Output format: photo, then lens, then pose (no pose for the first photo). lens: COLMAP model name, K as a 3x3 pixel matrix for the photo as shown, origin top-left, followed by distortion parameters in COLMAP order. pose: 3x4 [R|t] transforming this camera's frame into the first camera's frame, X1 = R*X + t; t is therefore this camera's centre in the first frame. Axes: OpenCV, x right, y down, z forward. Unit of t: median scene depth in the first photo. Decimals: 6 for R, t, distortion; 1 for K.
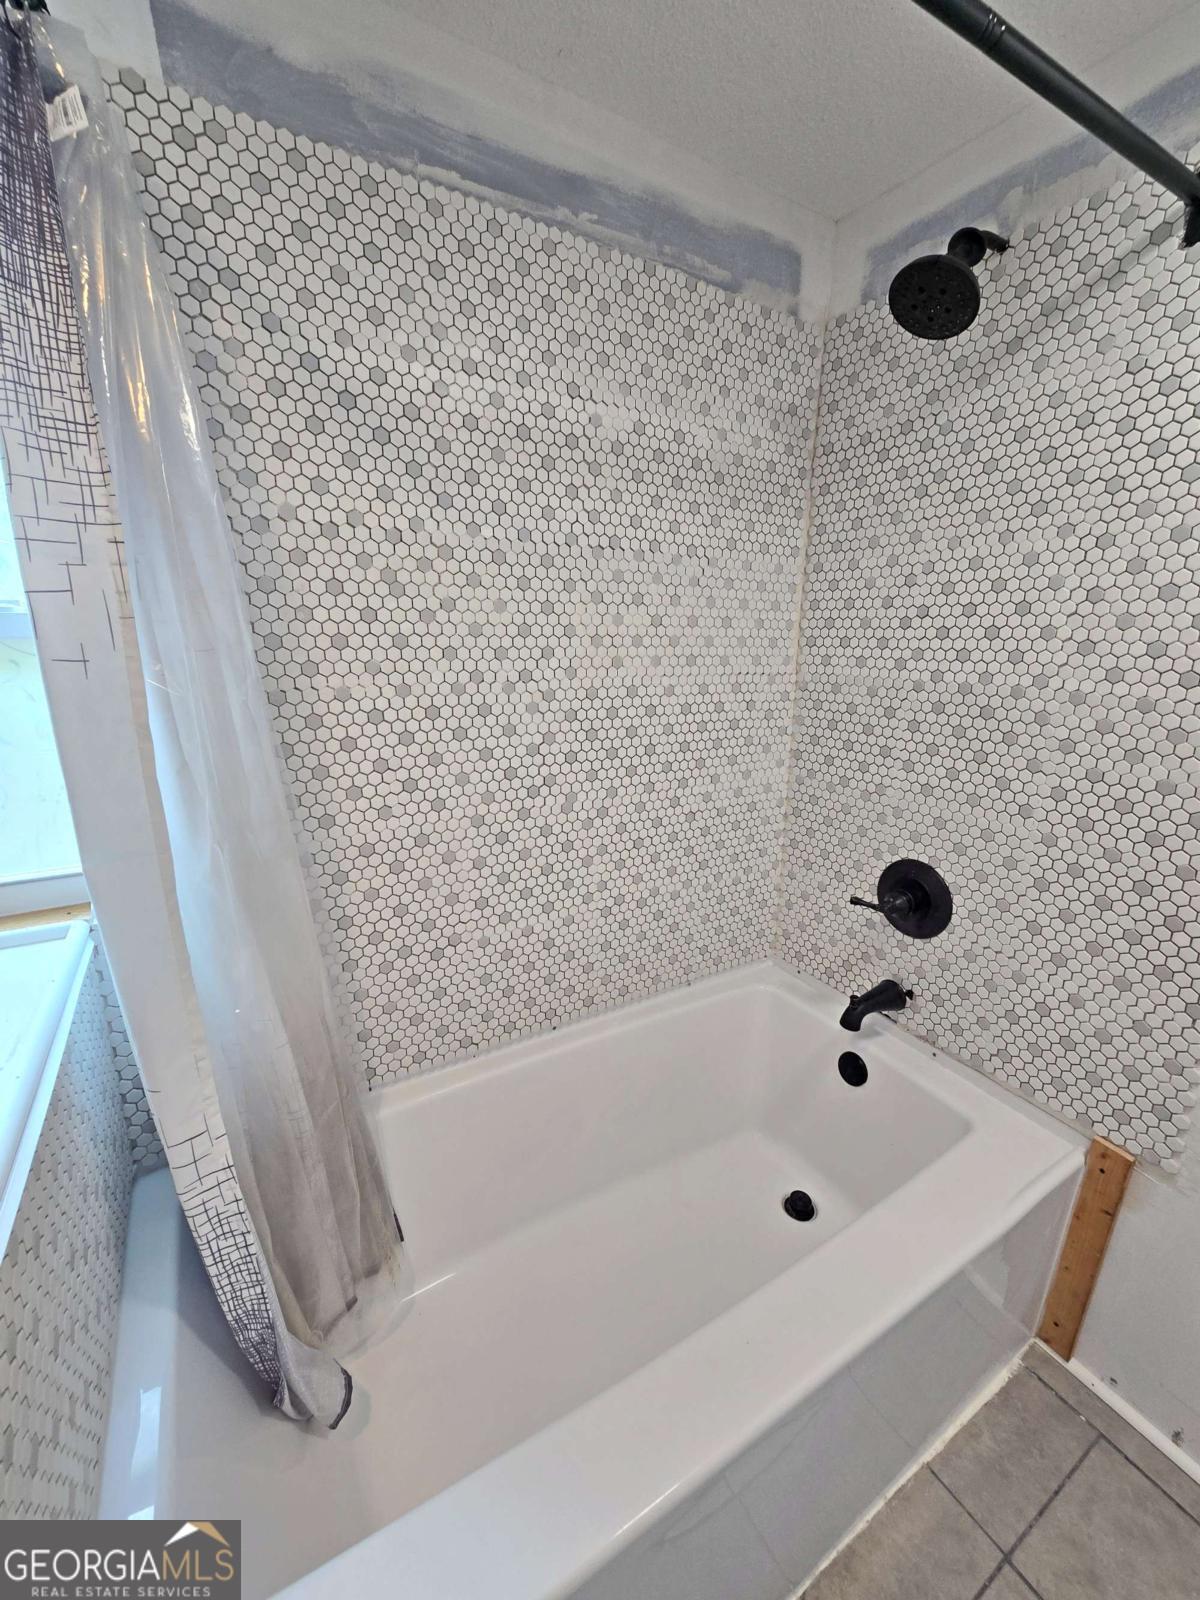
lens RADIAL K [[656.2, 0, 603.2], [0, 656.2, 800.4], [0, 0, 1]] dist [-0.001846, 0.000047]
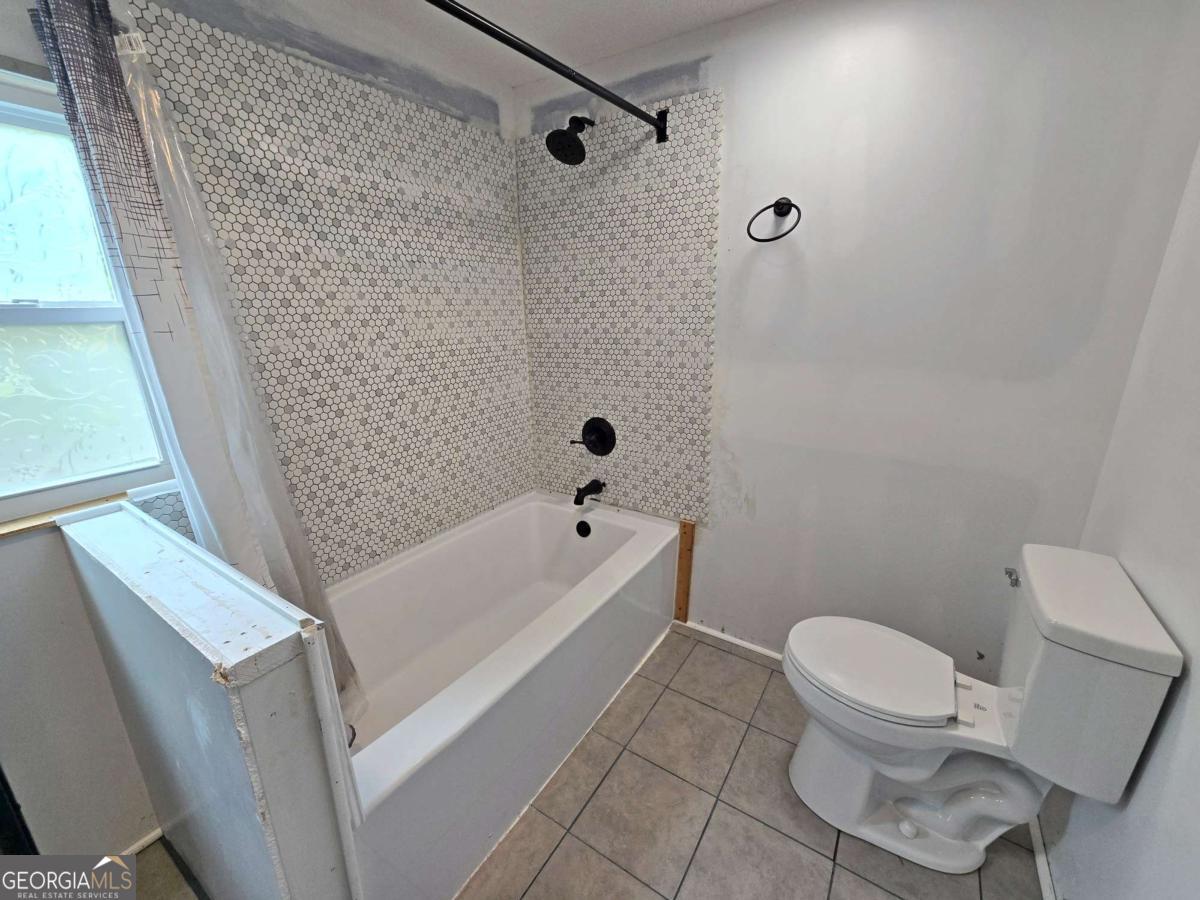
lens RADIAL K [[492.1, 0, 598.4], [0, 492.1, 450.6], [0, 0, 1]] dist [-0.001846, 0.000047]
pose [[0.901244, -0.148975, 0.406899, -0.180791], [0.136976, 0.988837, 0.058646, 0.121208], [-0.411093, 0.002881, 0.911589, -0.454919]]
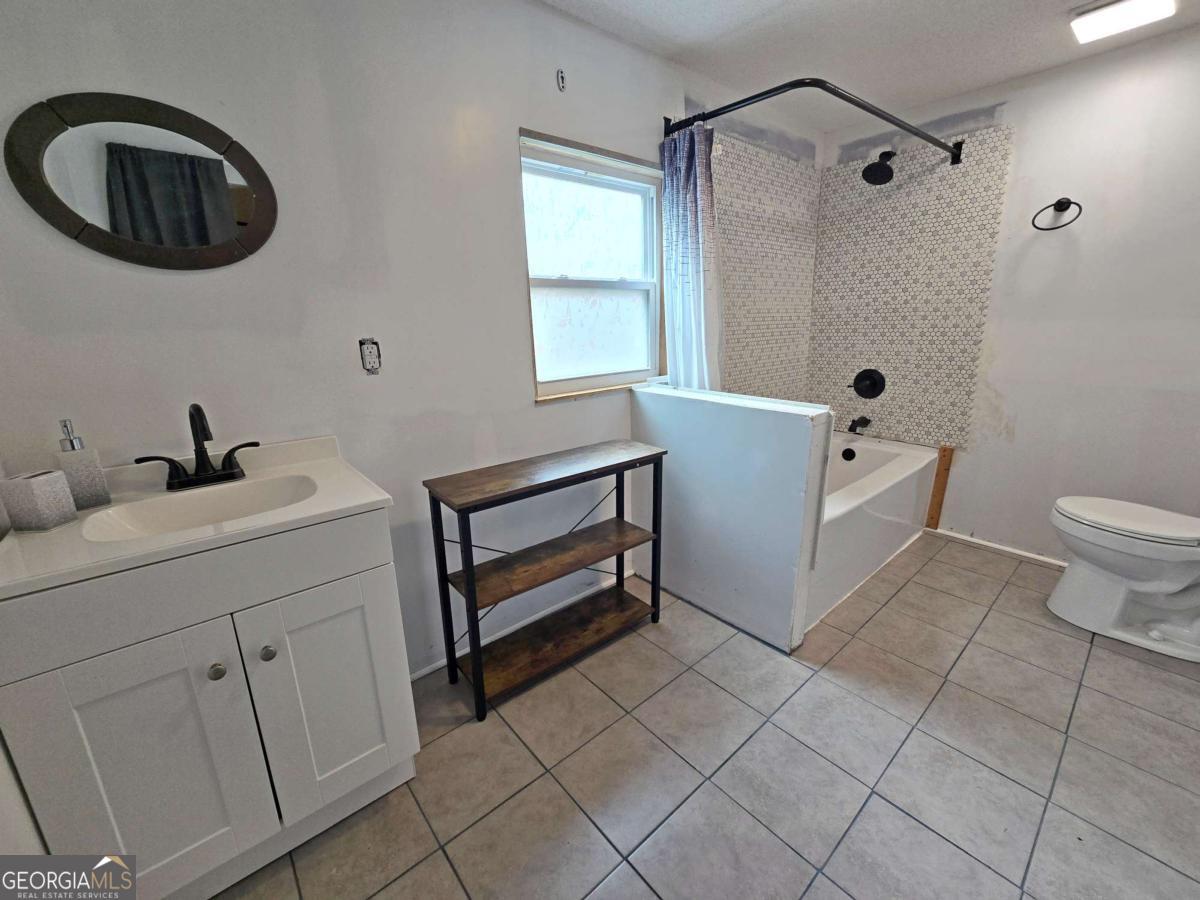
lens RADIAL K [[492.1, 0, 600.4], [0, 492.1, 448.8], [0, 0, 1]] dist [-0.001846, 0.000047]
pose [[0.985490, -0.080548, 0.149402, -1.107782], [0.079690, 0.996751, 0.011733, 0.357209], [-0.149862, 0.000343, 0.988707, -0.984330]]
